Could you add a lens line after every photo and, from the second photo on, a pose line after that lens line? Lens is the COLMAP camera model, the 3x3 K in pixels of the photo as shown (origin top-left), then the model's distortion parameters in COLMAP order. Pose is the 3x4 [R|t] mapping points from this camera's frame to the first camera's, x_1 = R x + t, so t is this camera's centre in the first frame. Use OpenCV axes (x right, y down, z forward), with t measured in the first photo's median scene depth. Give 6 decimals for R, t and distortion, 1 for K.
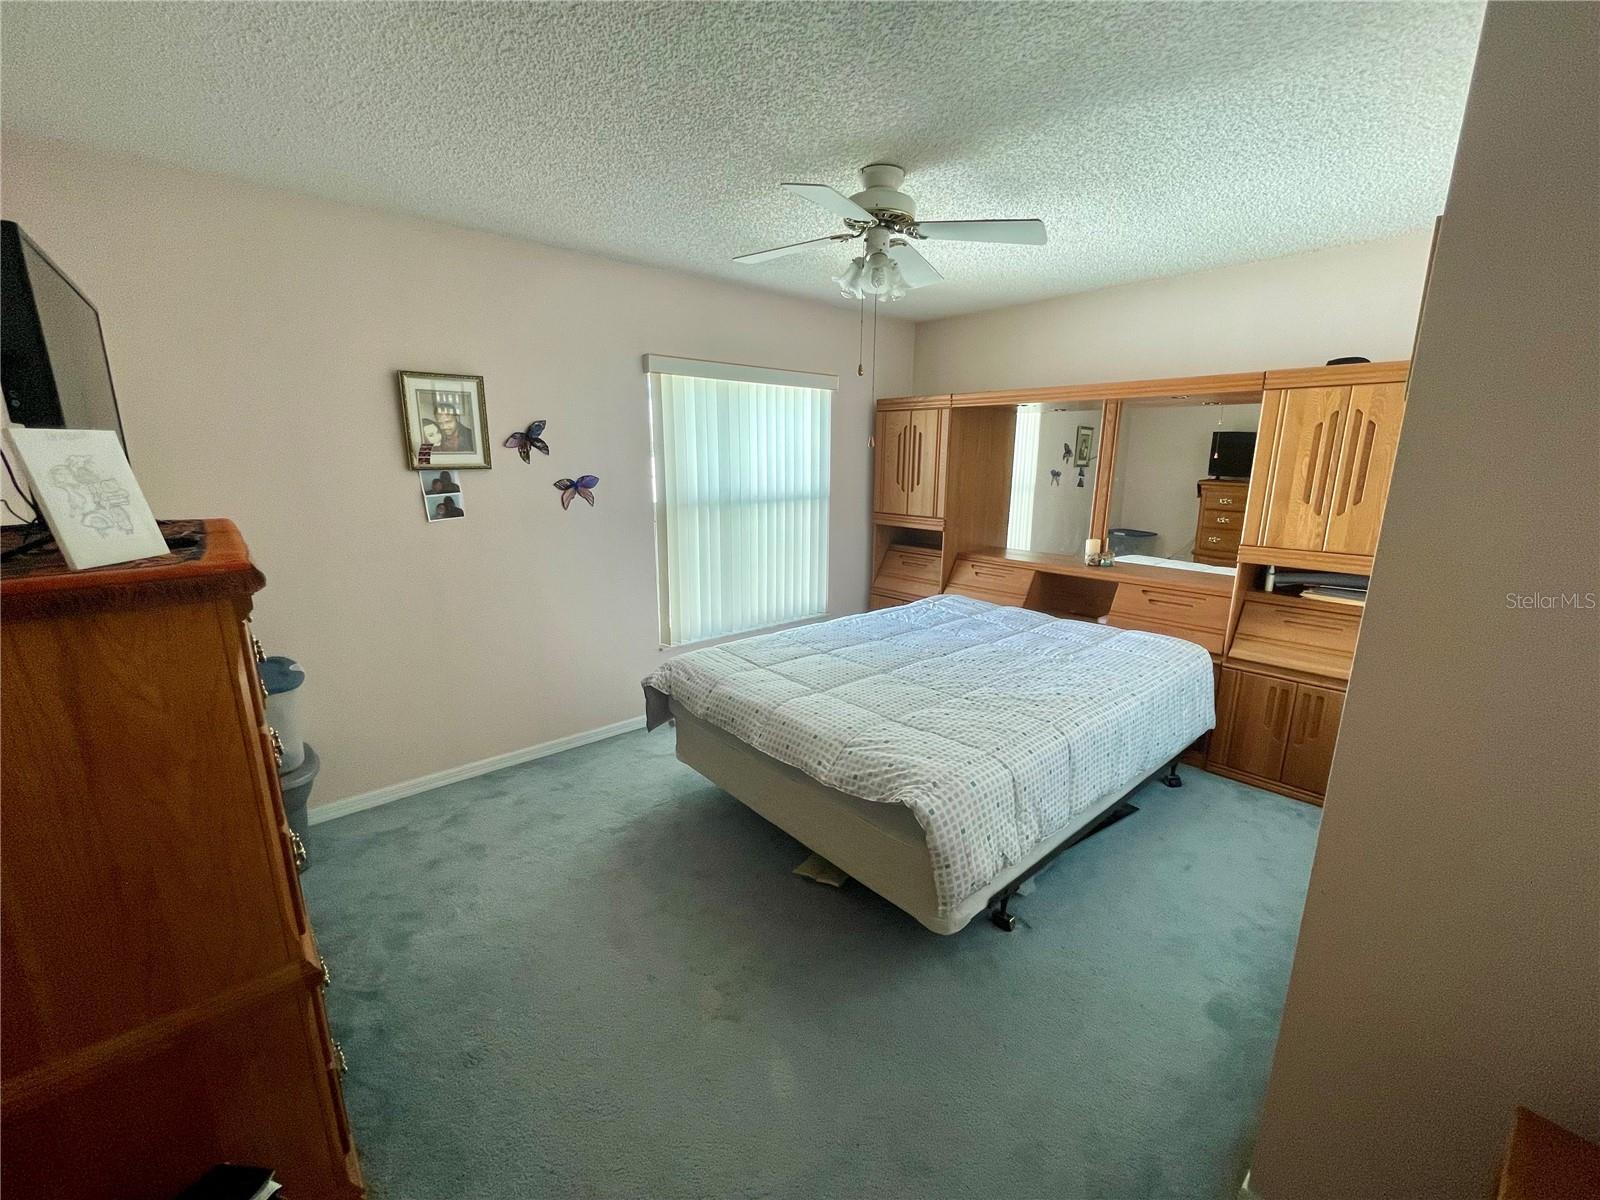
lens RADIAL K [[652.2, 0, 802.9], [0, 652.2, 602.3], [0, 0, 1]] dist [-0.002849, -0.000500]
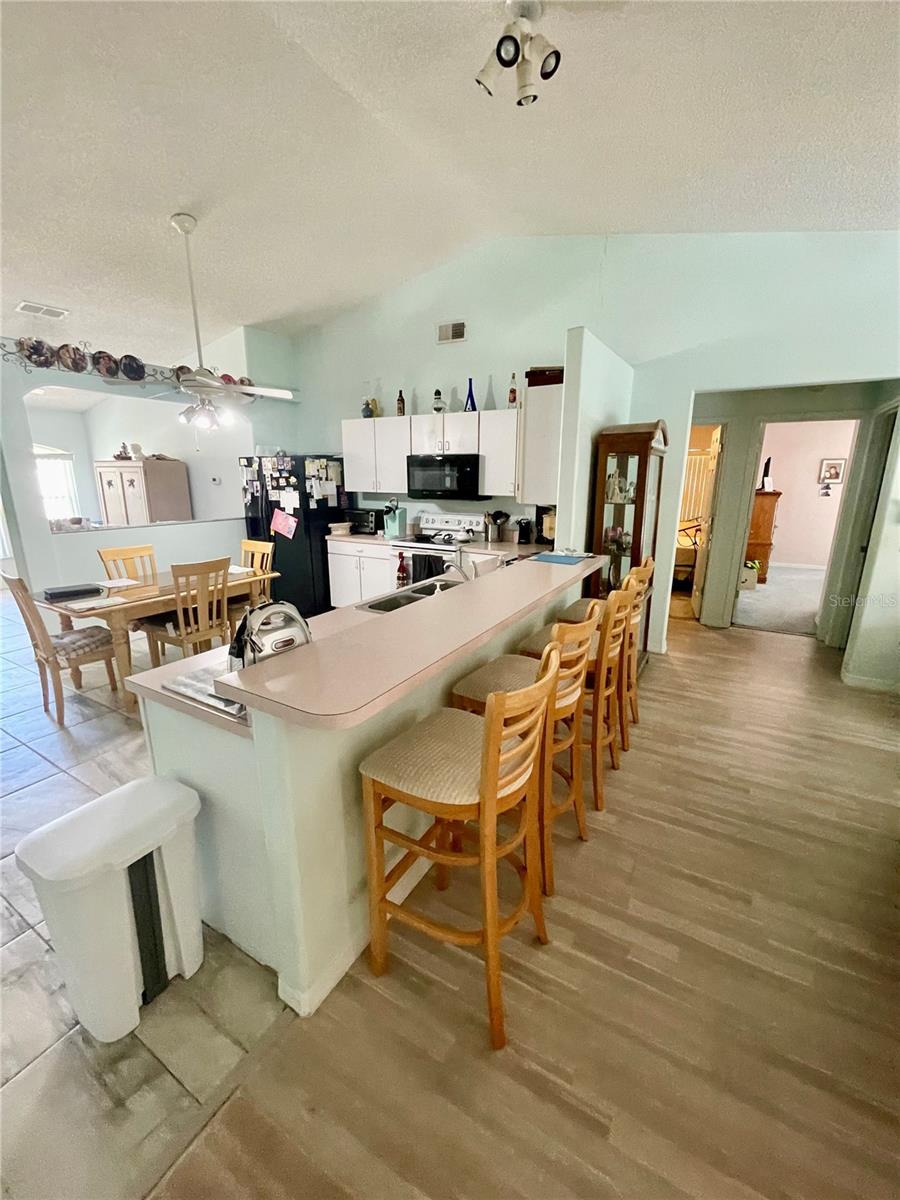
lens RADIAL K [[489.1, 0, 451.2], [0, 489.1, 601.0], [0, 0, 1]] dist [-0.002849, -0.000500]
pose [[0.311481, 0.240230, -0.919385, 1.882666], [-0.210970, 0.960853, 0.179590, 0.494894], [0.926537, 0.138024, 0.349969, -2.359202]]
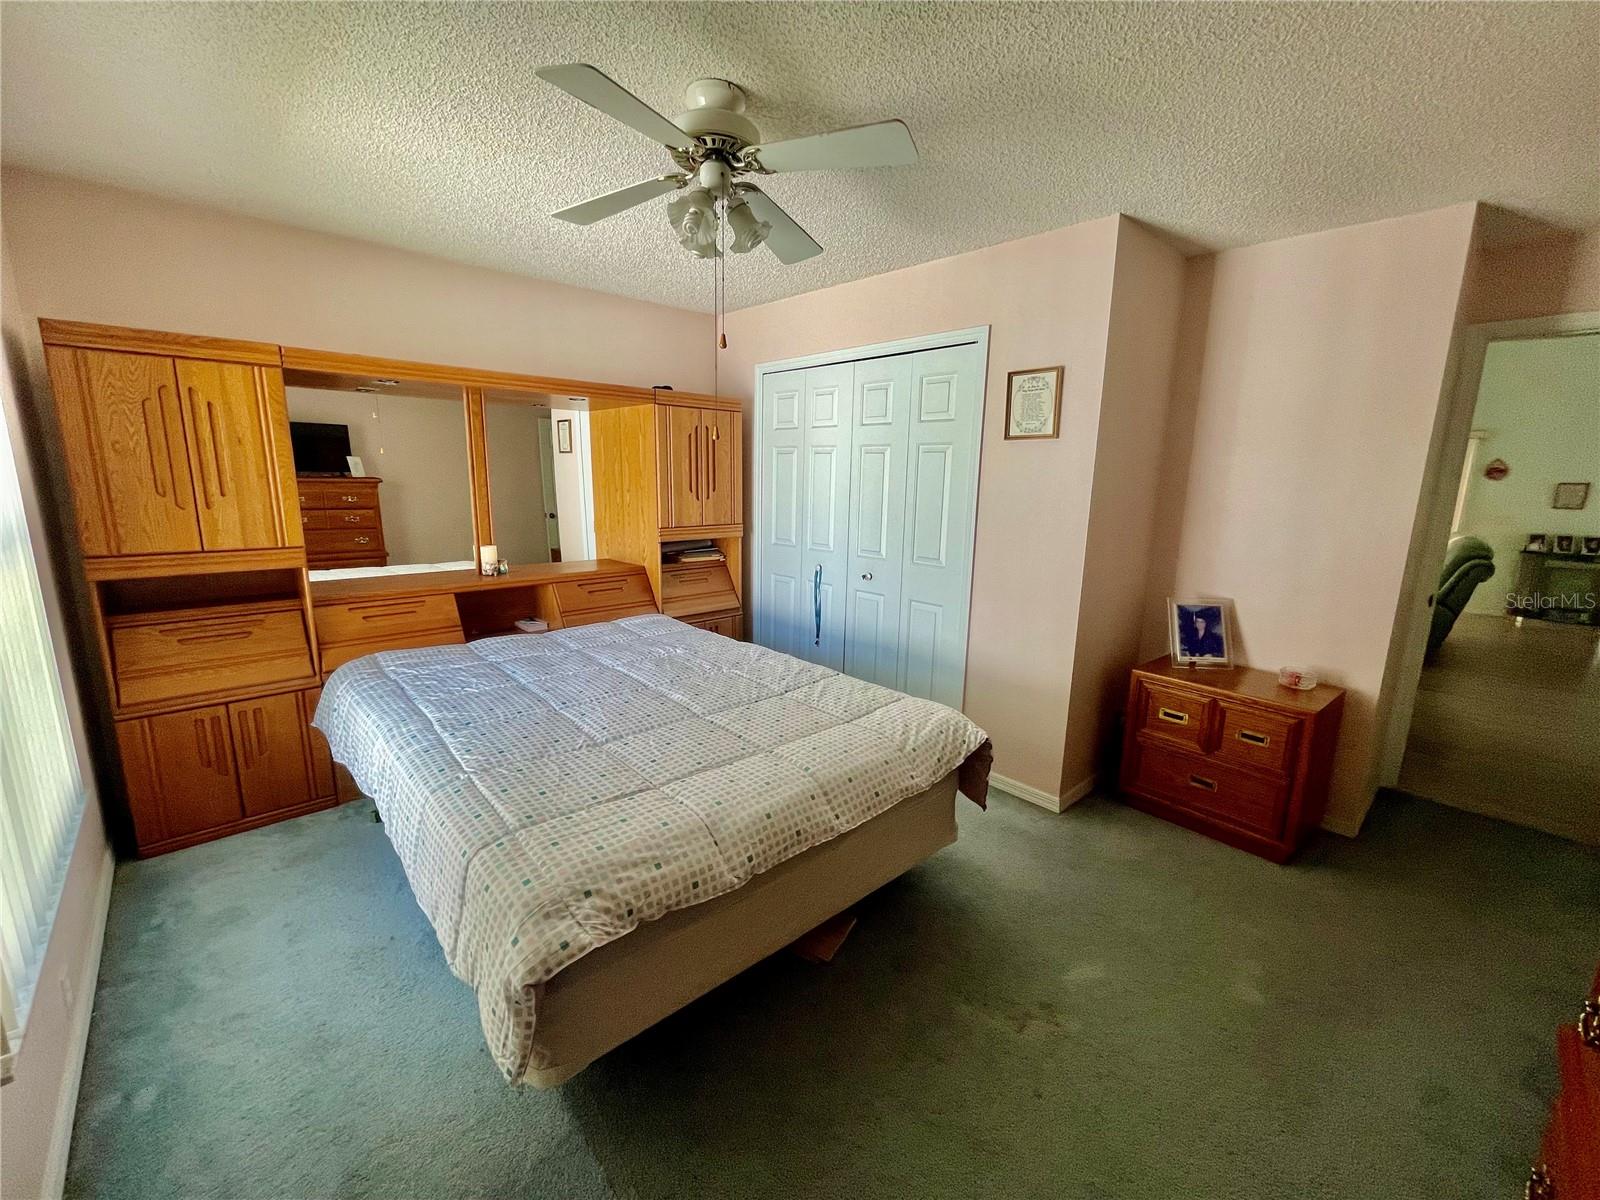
lens RADIAL K [[652.2, 0, 804.1], [0, 652.2, 592.2], [0, 0, 1]] dist [-0.002849, -0.000500]
pose [[-0.021263, -0.189881, 0.981577, -0.737814], [0.196977, 0.961759, 0.190315, -0.195678], [-0.980177, 0.197395, 0.016952, 0.932196]]
